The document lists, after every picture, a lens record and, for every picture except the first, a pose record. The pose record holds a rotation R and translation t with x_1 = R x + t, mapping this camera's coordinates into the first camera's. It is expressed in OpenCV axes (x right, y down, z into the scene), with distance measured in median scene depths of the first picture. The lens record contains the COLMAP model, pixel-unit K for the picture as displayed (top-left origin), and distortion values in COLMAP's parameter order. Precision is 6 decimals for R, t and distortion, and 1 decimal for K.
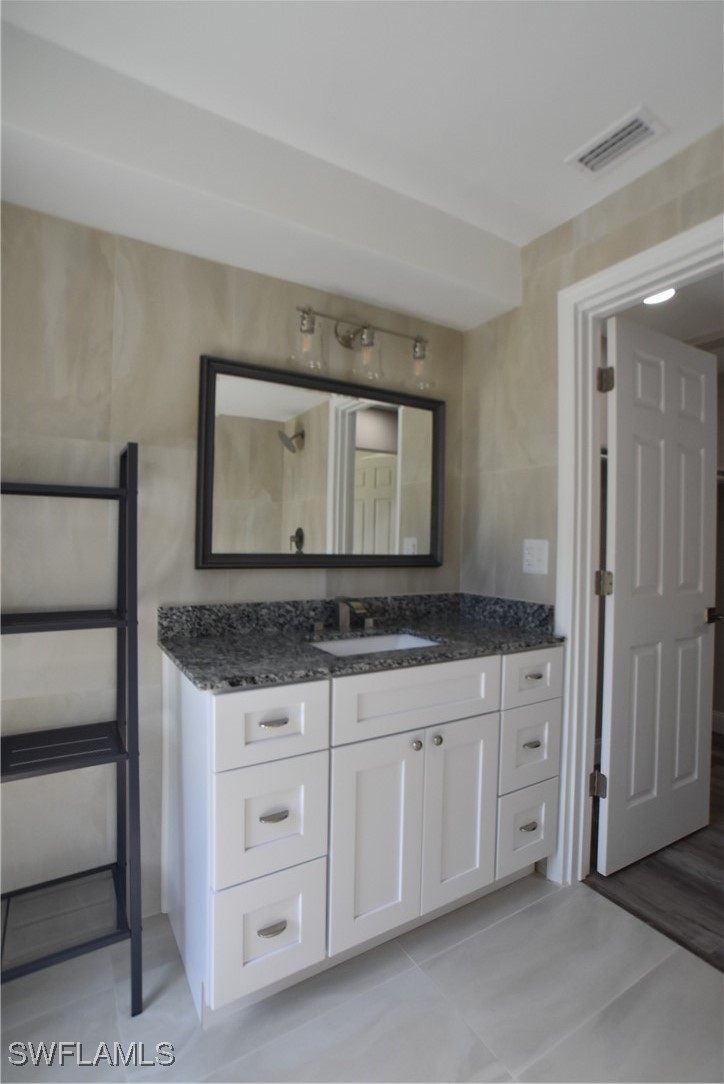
lens RADIAL K [[508.0, 0, 362.0], [0, 508.0, 542.0], [0, 0, 1]] dist [-0.077056, 0.000026]
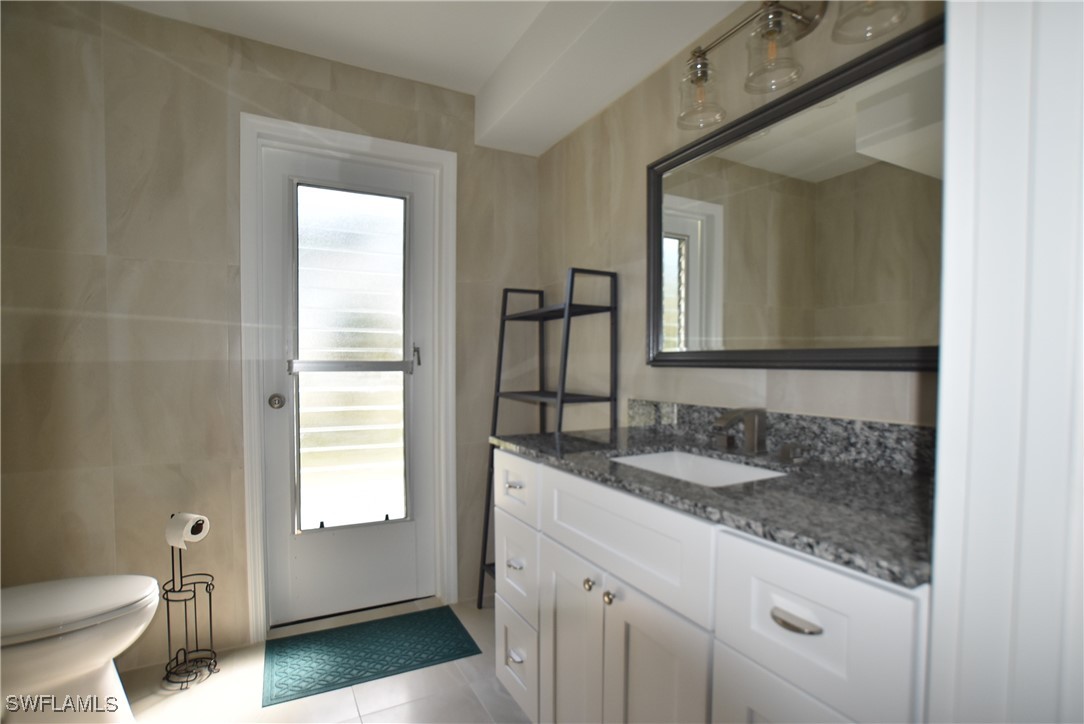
lens RADIAL K [[508.0, 0, 540.4], [0, 508.0, 378.7], [0, 0, 1]] dist [-0.077056, 0.000026]
pose [[-0.053938, 0.011937, -0.998473, 0.699293], [-0.000653, 0.999928, 0.011989, 0.061222], [0.998544, 0.001299, -0.053927, 0.759621]]
